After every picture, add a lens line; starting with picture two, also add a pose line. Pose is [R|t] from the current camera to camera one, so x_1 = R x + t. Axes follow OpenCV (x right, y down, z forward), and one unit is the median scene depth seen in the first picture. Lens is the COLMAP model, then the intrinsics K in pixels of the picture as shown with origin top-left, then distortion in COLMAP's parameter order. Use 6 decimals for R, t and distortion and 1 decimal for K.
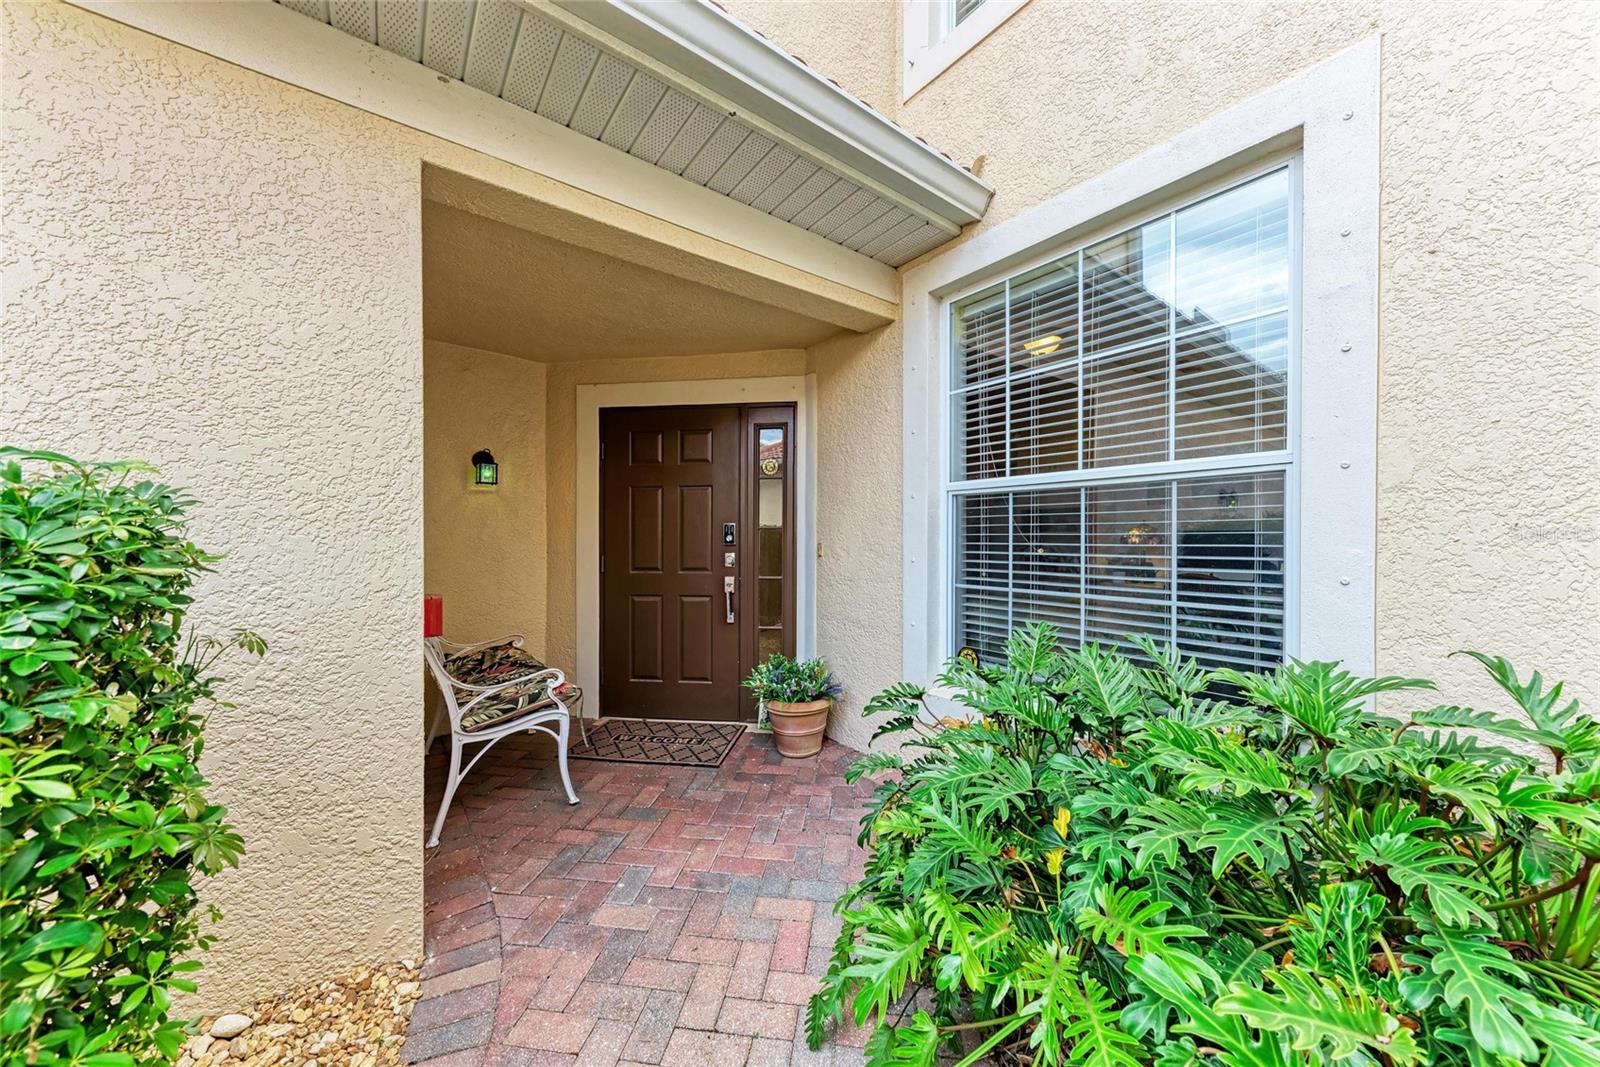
lens RADIAL K [[547.0, 0, 799.2], [0, 547.0, 538.6], [0, 0, 1]] dist [0.013428, -0.000116]
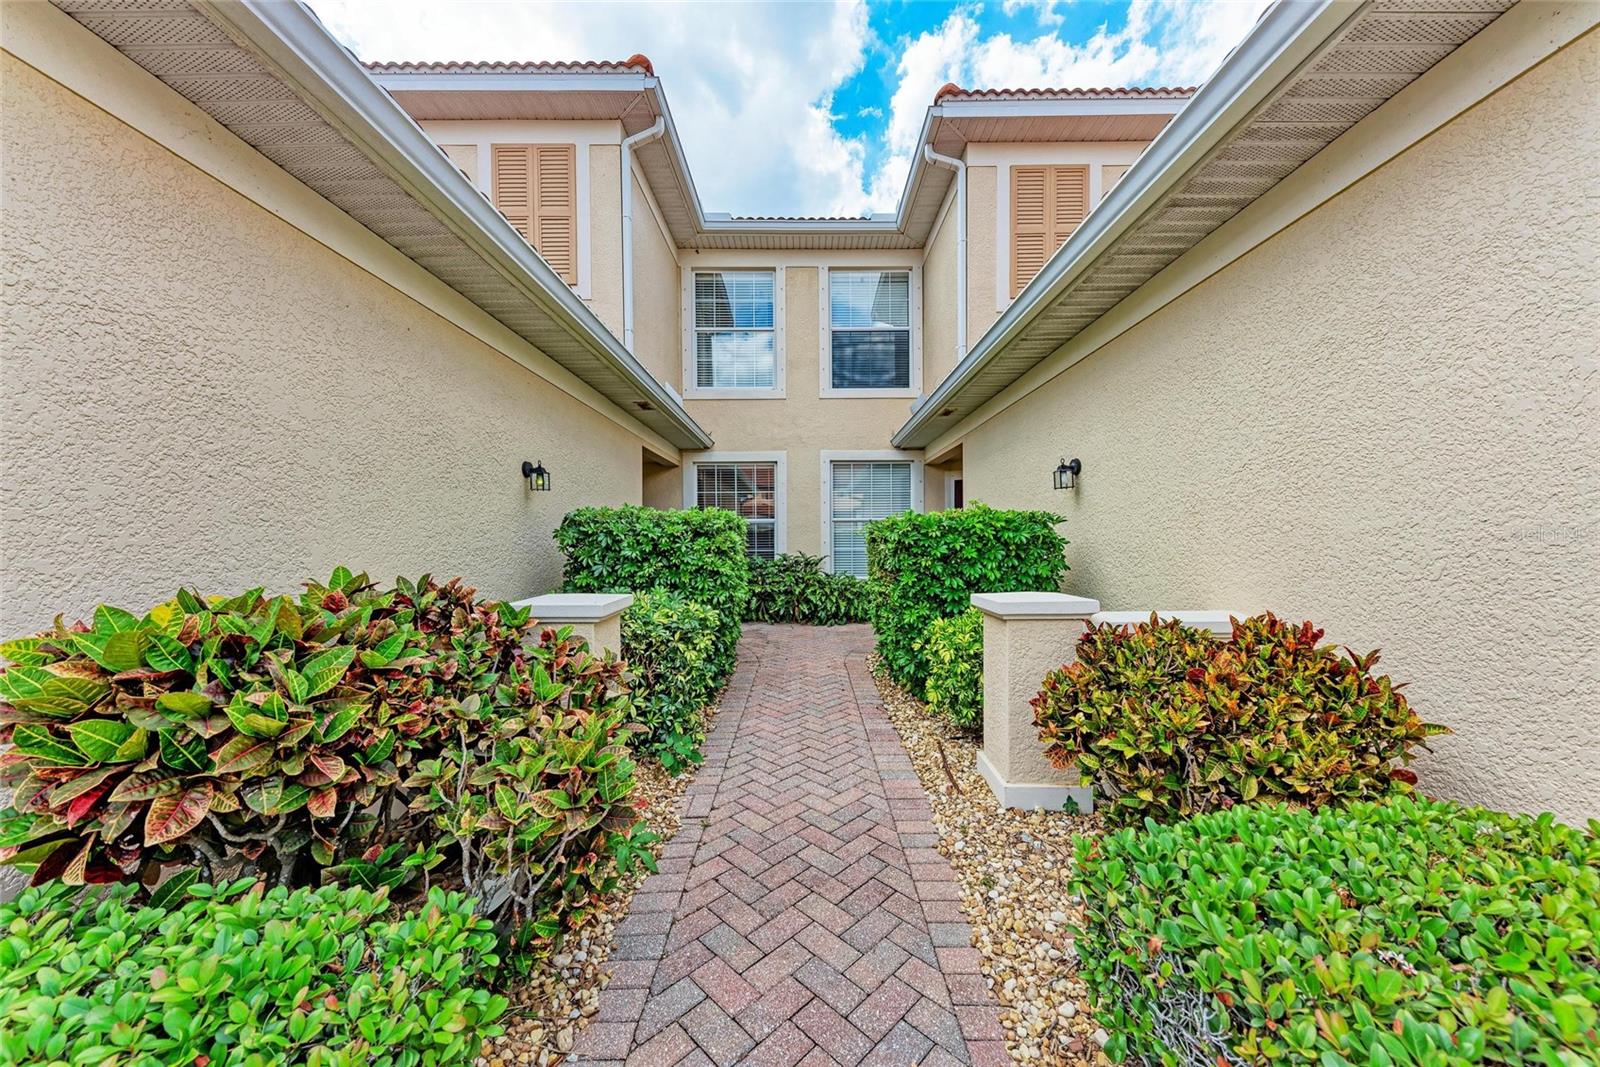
lens RADIAL K [[547.0, 0, 805.1], [0, 547.0, 540.5], [0, 0, 1]] dist [0.013428, -0.000116]
pose [[0.599309, -0.003124, 0.800511, -2.121992], [0.003539, 0.999993, 0.001254, 0.027644], [-0.800510, 0.002081, 0.599316, -1.617816]]
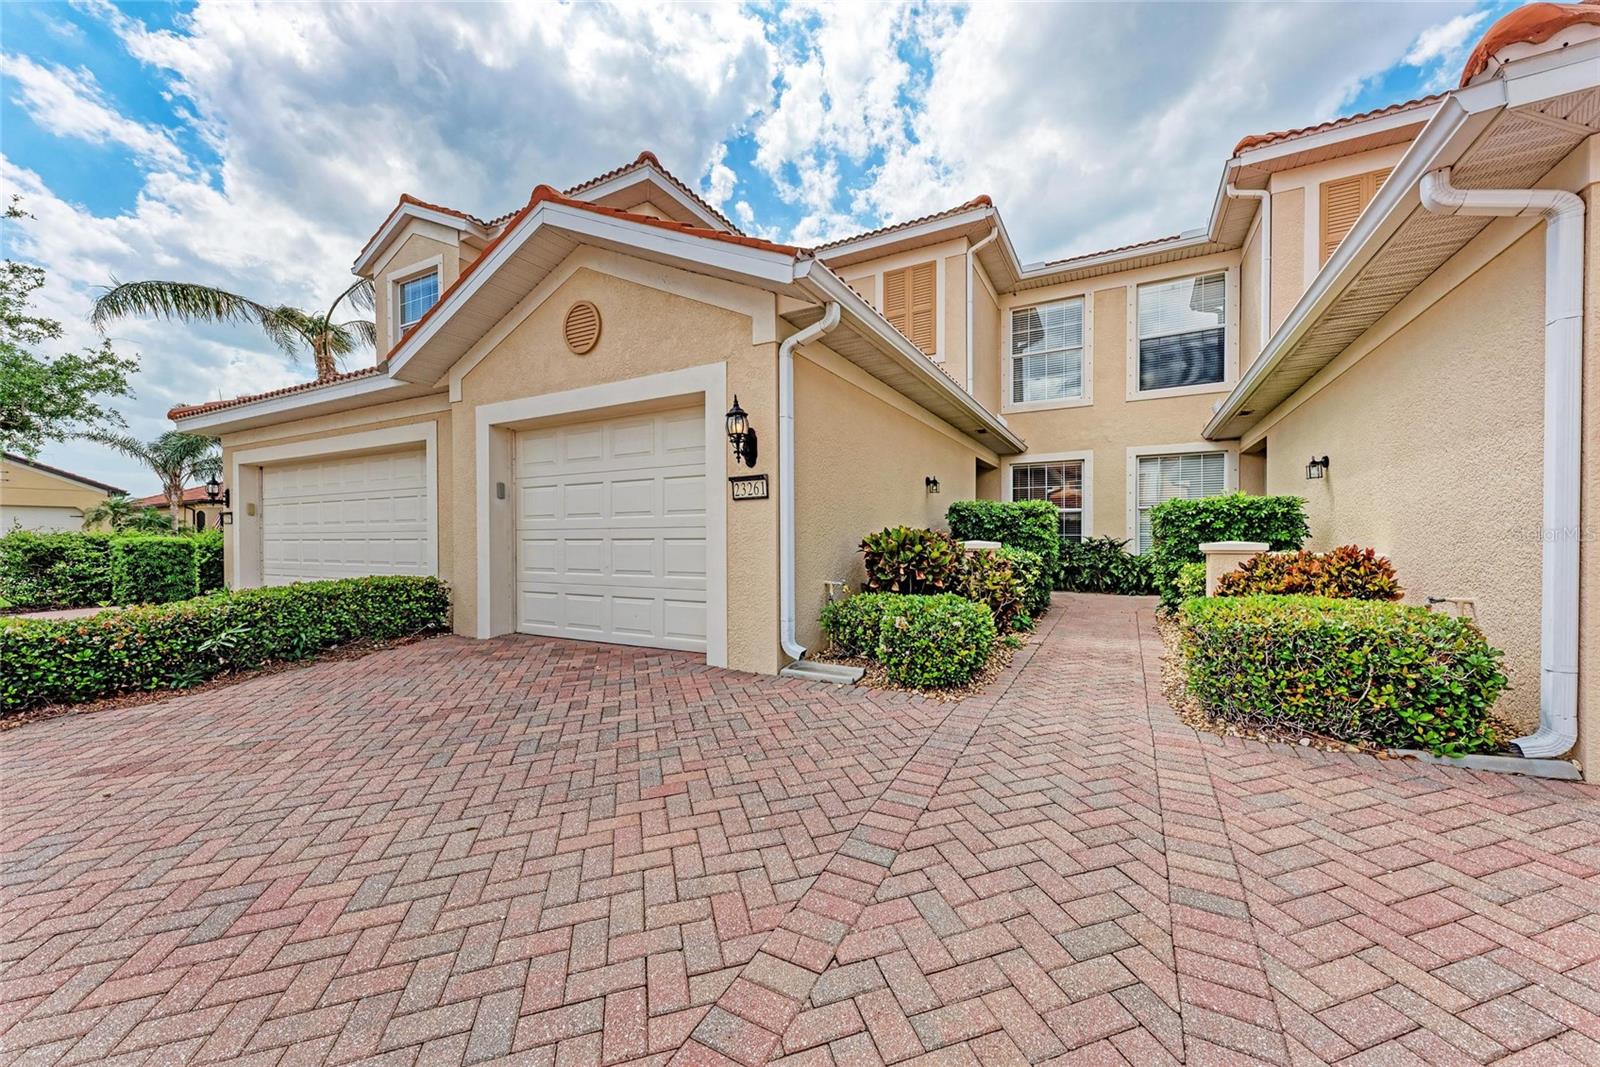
lens RADIAL K [[569.9, 0, 804.9], [0, 569.9, 543.7], [0, 0, 1]] dist [0.004786, -0.002331]
pose [[0.915092, -0.006211, 0.403198, -3.064879], [0.000783, 0.999907, 0.013624, 0.100173], [-0.403245, -0.012152, 0.915011, -2.446764]]
